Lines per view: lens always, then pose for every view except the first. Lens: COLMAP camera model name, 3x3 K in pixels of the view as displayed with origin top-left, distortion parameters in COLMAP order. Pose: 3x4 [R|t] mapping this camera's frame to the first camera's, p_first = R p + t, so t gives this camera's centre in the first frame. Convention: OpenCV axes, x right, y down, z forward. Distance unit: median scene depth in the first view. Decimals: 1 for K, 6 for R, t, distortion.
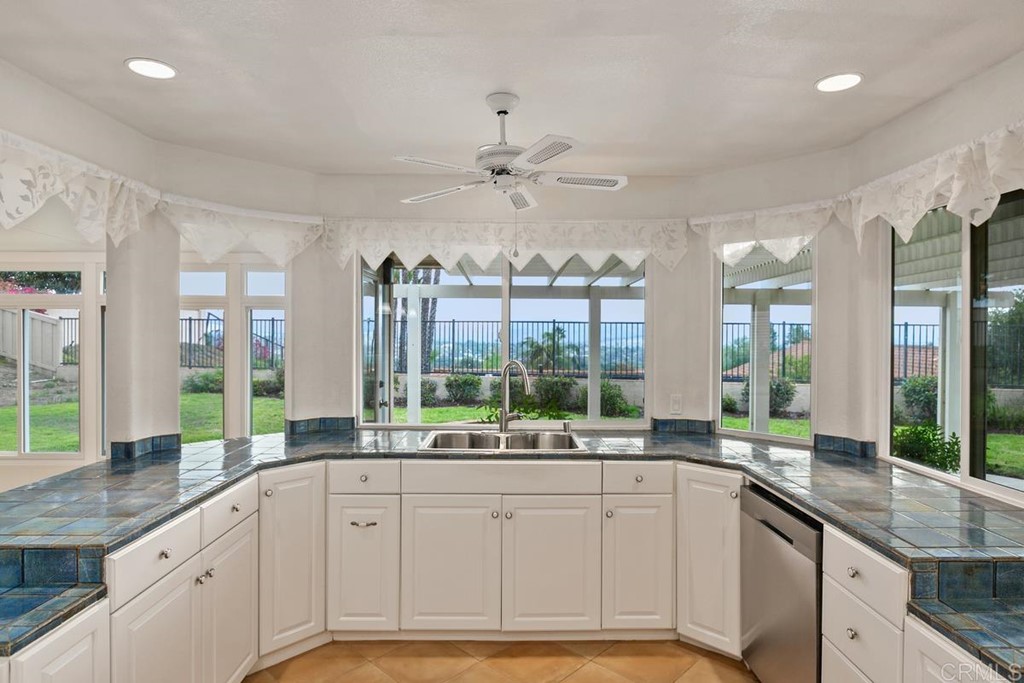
lens RADIAL K [[543.4, 0, 547.5], [0, 543.4, 335.8], [0, 0, 1]] dist [-0.001142, -0.000008]
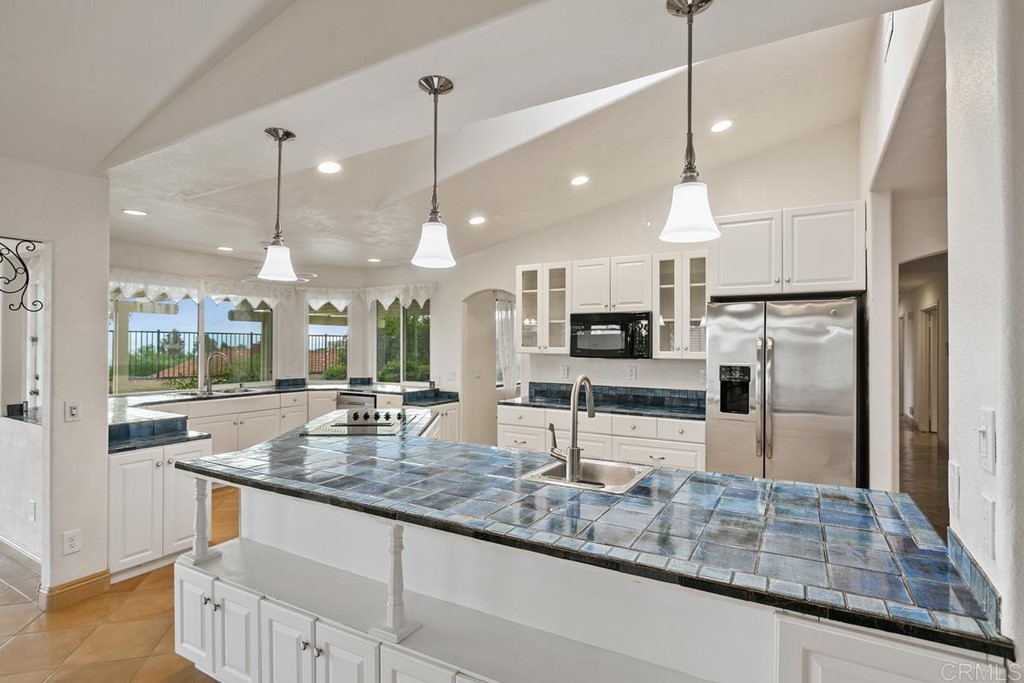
lens RADIAL K [[506.3, 0, 504.8], [0, 506.3, 357.1], [0, 0, 1]] dist [-0.002085, 0.000083]
pose [[0.540578, -0.028216, 0.840821, -1.007192], [-0.000159, 0.999434, 0.033641, 0.001570], [-0.841294, -0.018319, 0.540267, -0.816329]]
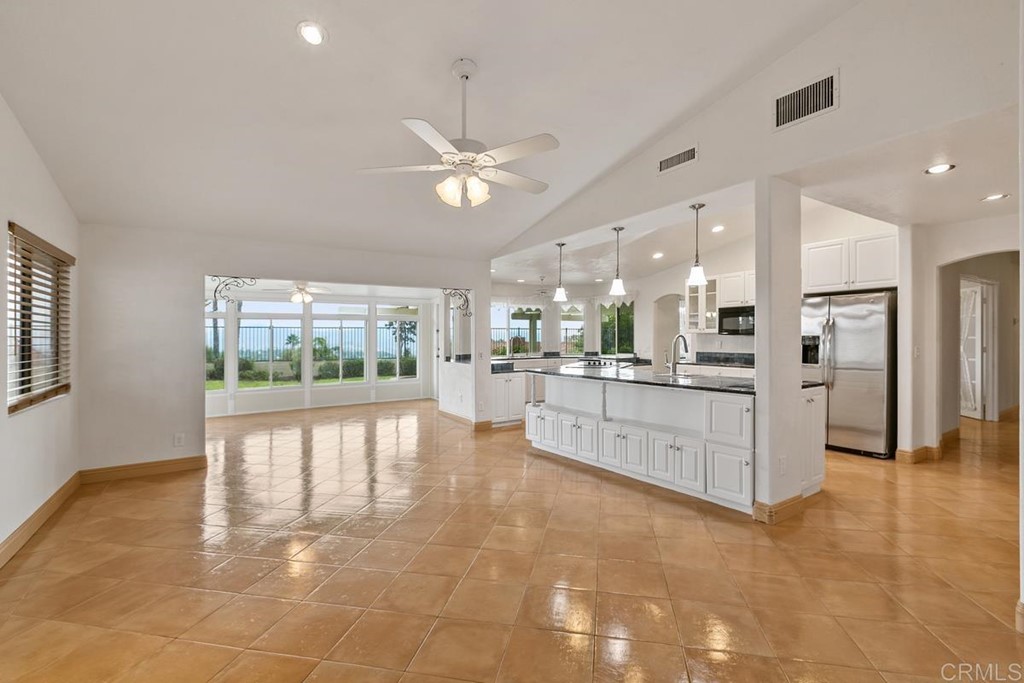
lens RADIAL K [[459.7, 0, 513.6], [0, 459.7, 337.0], [0, 0, 1]] dist [0.003743, 0.000027]
pose [[0.849244, -0.014369, 0.527805, -1.653957], [0.016038, 0.999870, 0.001415, 0.045593], [-0.527757, 0.007263, 0.849364, -1.544321]]
